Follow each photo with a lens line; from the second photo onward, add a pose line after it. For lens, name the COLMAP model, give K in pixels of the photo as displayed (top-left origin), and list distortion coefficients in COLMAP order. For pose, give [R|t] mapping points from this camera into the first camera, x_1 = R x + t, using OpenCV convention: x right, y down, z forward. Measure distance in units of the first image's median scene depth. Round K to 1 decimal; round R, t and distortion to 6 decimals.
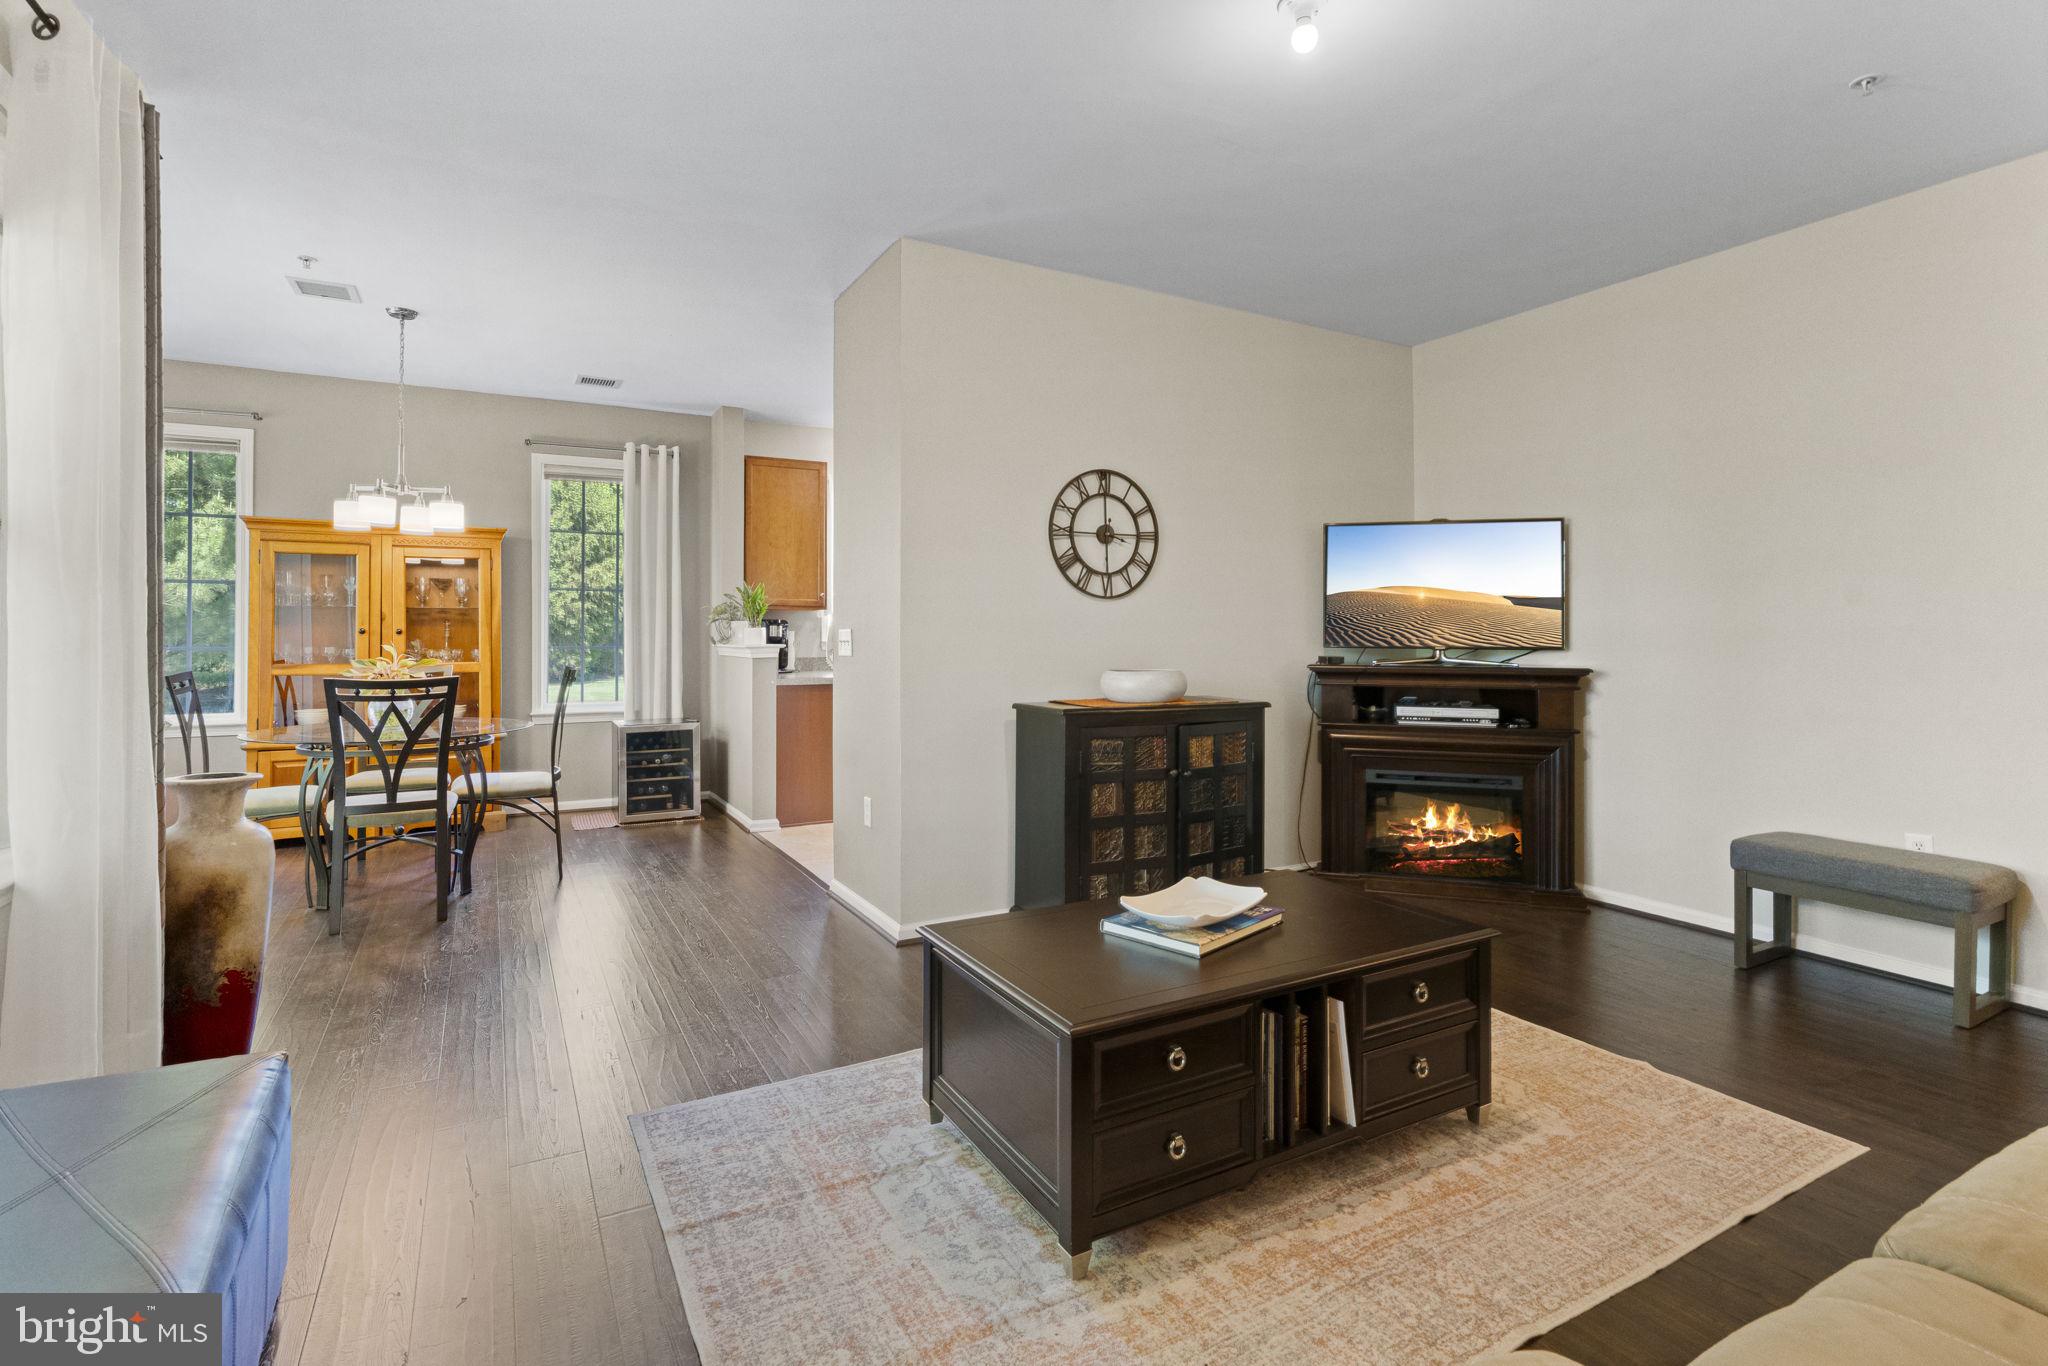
lens RADIAL K [[963.6, 0, 1019.6], [0, 963.6, 638.6], [0, 0, 1]] dist [-0.001568, -0.000214]
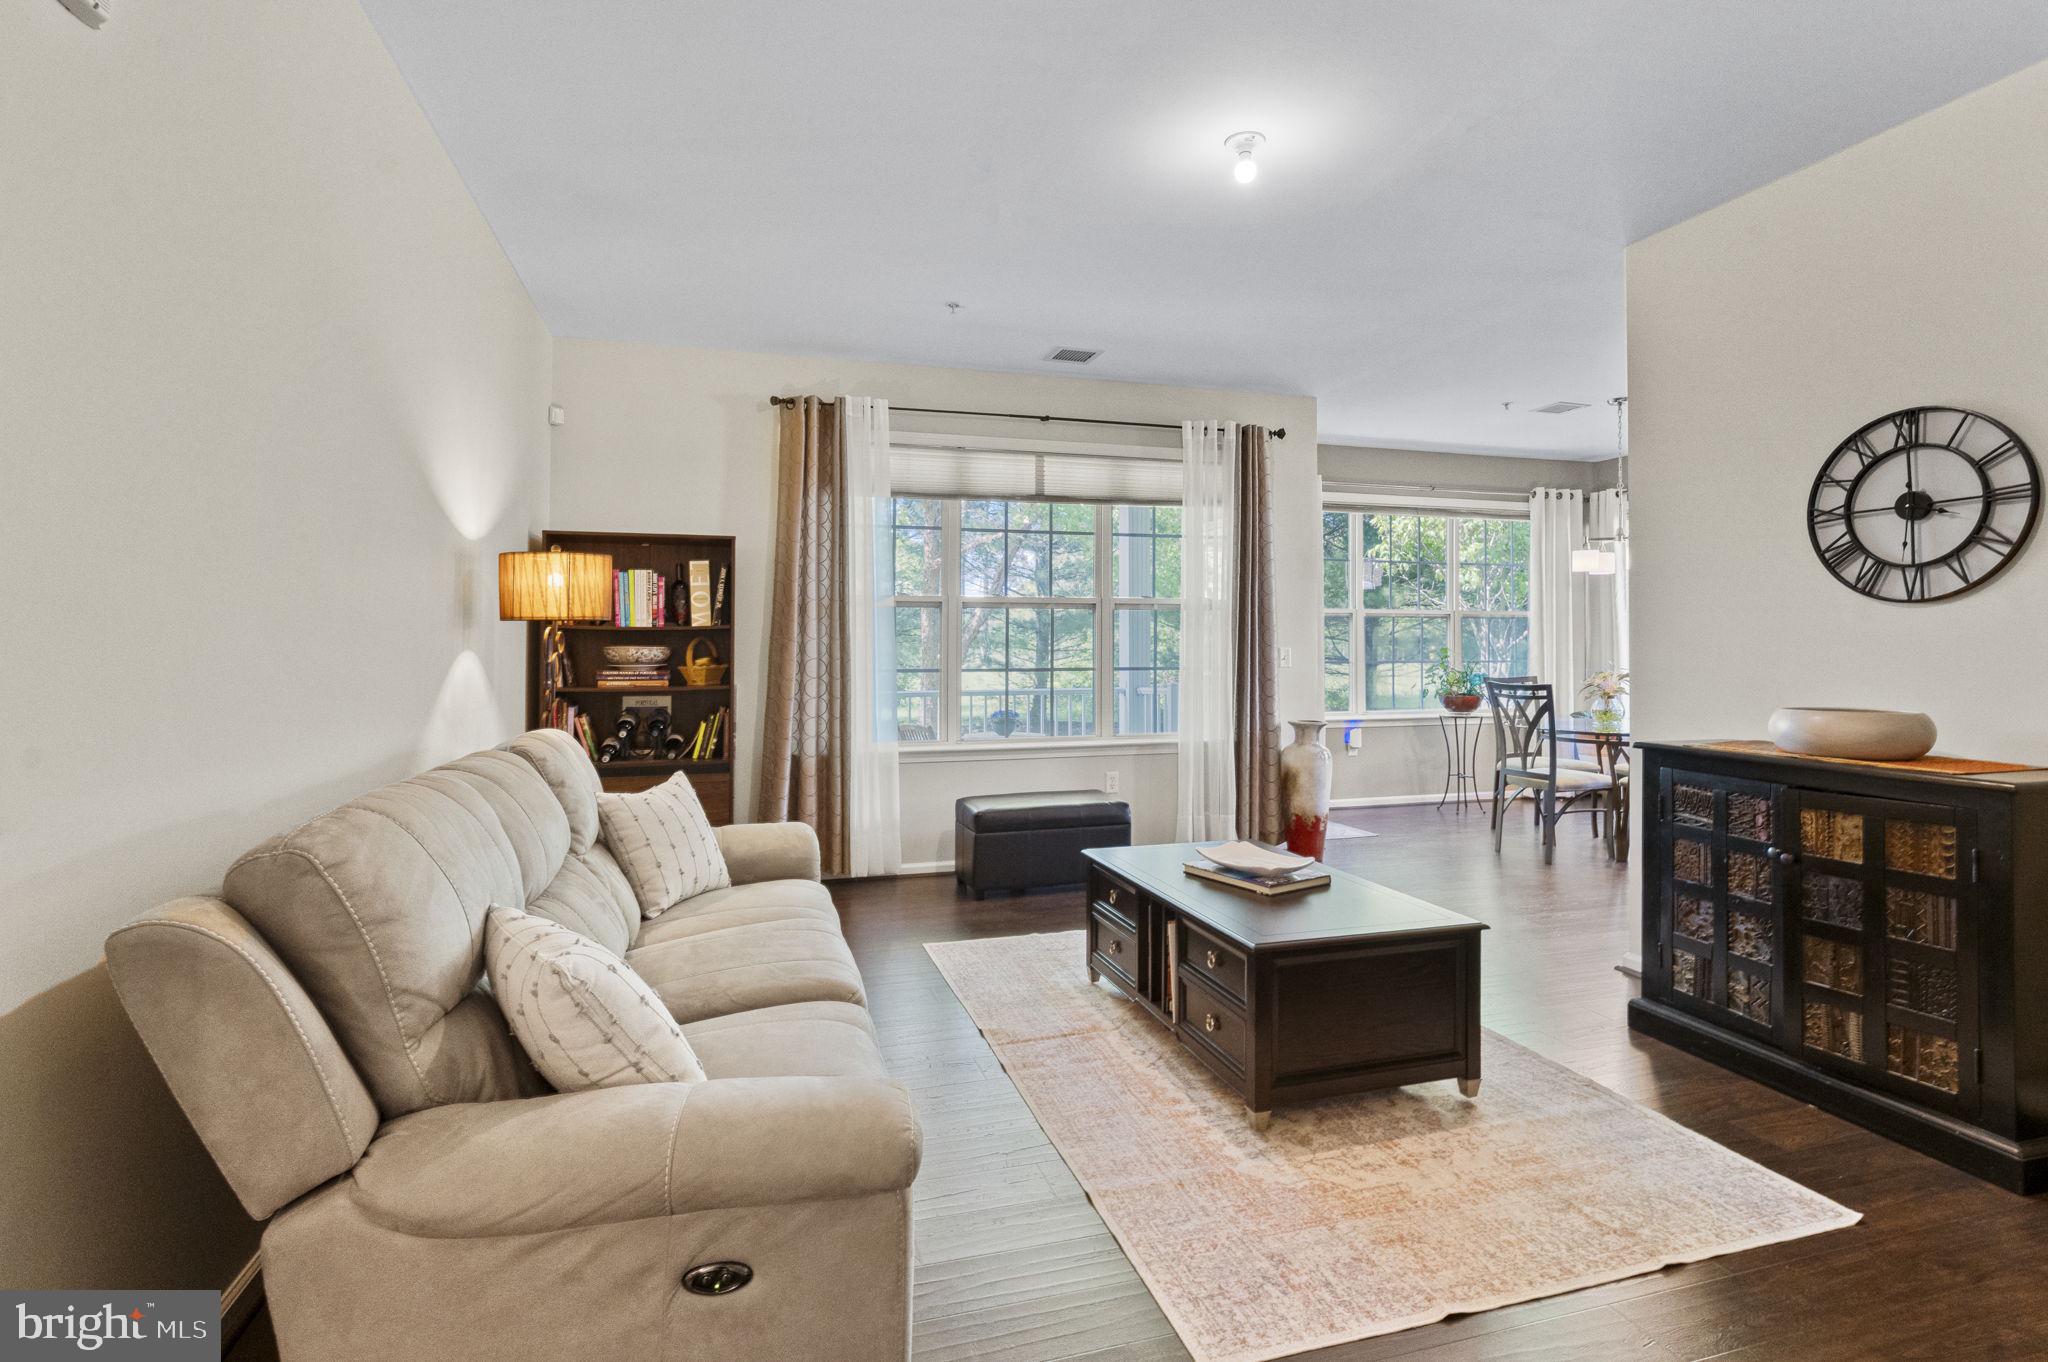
lens RADIAL K [[963.6, 0, 1019.6], [0, 963.6, 636.6], [0, 0, 1]] dist [-0.001568, -0.000214]
pose [[-0.202325, -0.012306, -0.979241, 0.874781], [-0.012052, 0.999877, -0.010075, -0.004610], [0.979244, 0.009764, -0.202448, 0.543272]]
